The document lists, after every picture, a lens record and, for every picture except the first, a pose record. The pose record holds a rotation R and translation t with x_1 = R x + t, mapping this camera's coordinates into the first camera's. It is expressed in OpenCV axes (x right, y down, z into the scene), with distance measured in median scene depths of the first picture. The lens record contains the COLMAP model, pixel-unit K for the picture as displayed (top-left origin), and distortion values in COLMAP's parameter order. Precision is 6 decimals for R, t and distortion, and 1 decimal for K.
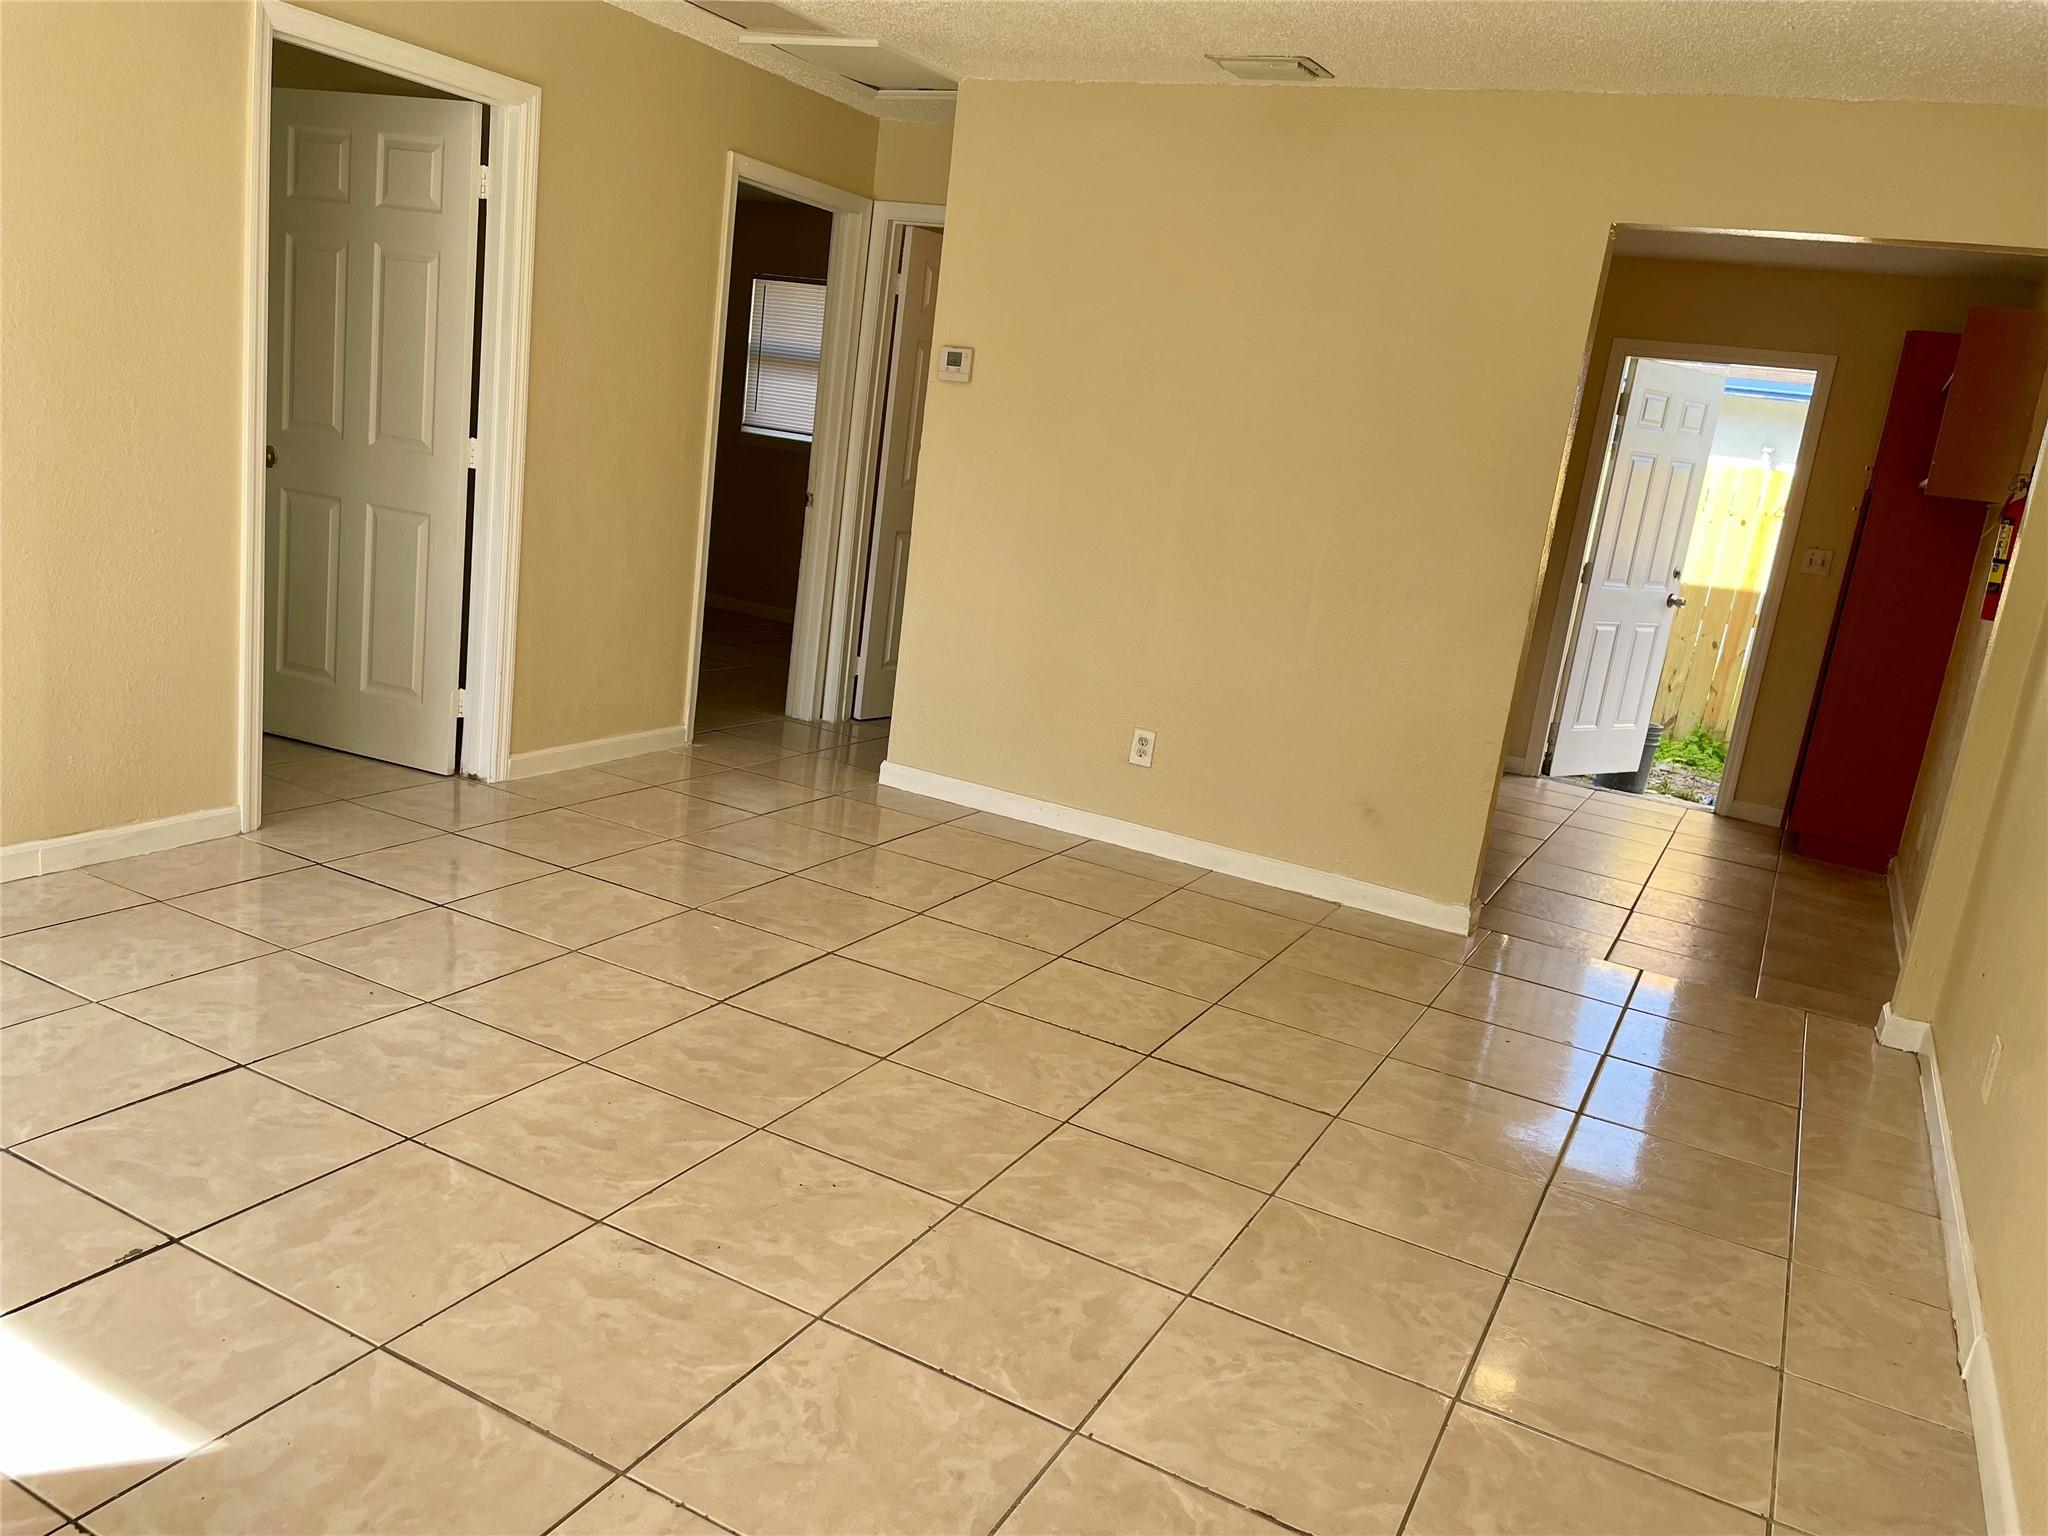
lens RADIAL K [[1546.2, 0, 1022.6], [0, 1546.2, 772.8], [0, 0, 1]] dist [0.024782, -0.001588]
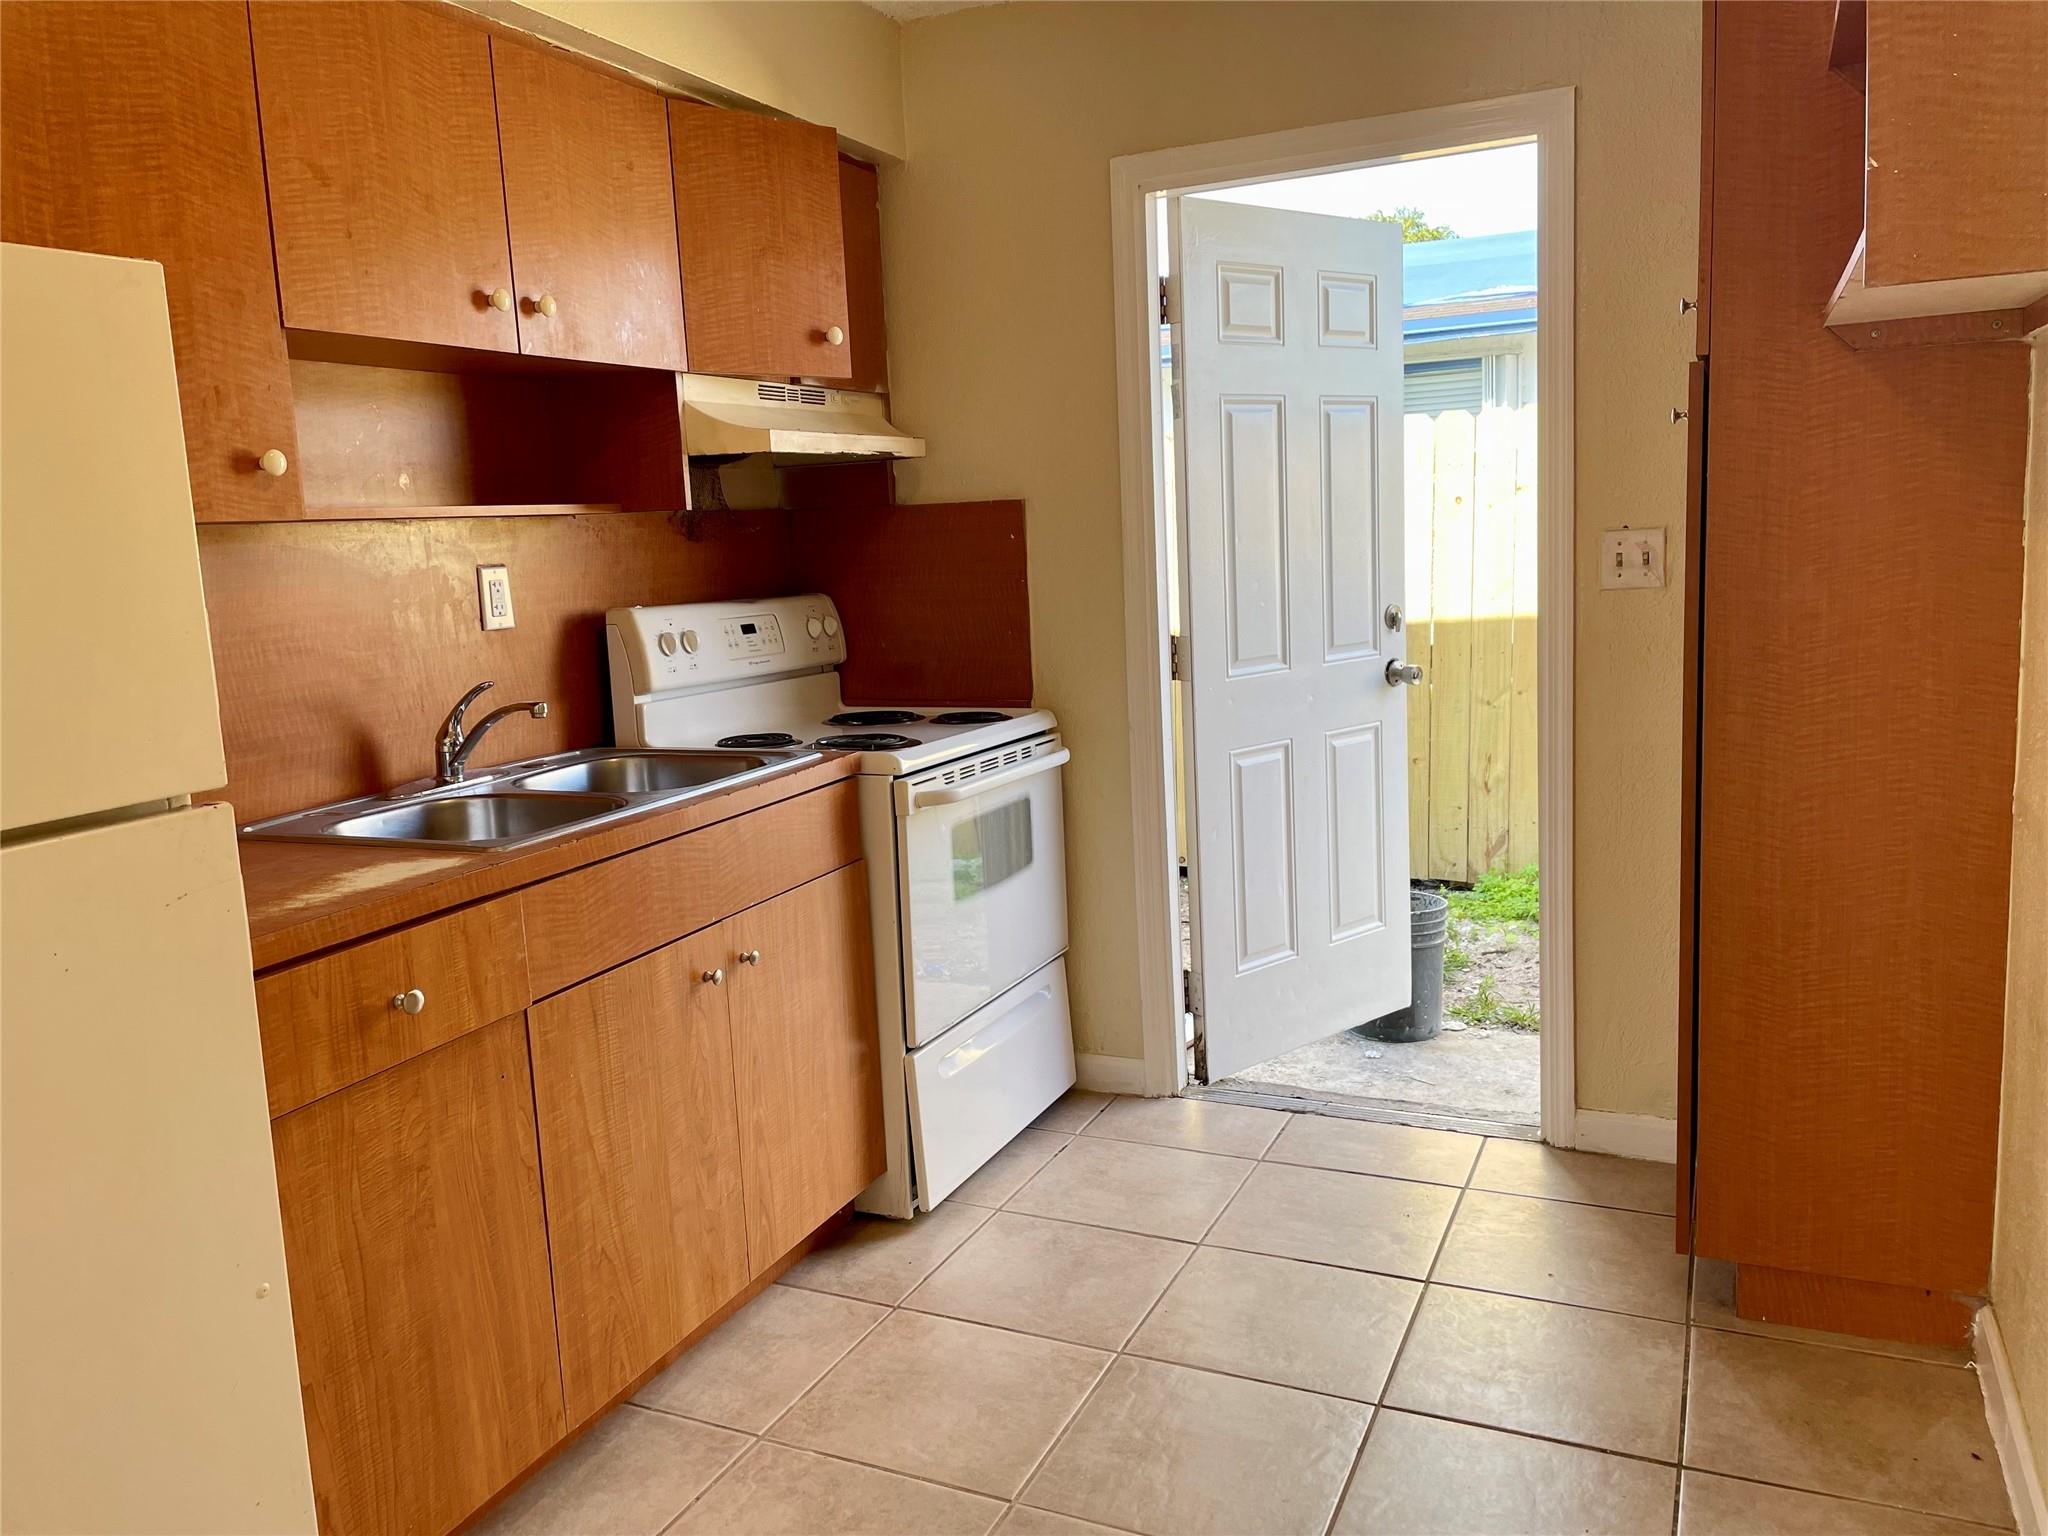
lens RADIAL K [[1546.2, 0, 1025.0], [0, 1546.2, 761.5], [0, 0, 1]] dist [0.024782, -0.001588]
pose [[0.982888, -0.182506, 0.024954, 0.292606], [0.183722, 0.981071, -0.061207, -0.076608], [-0.013311, 0.064744, 0.997813, 0.521406]]
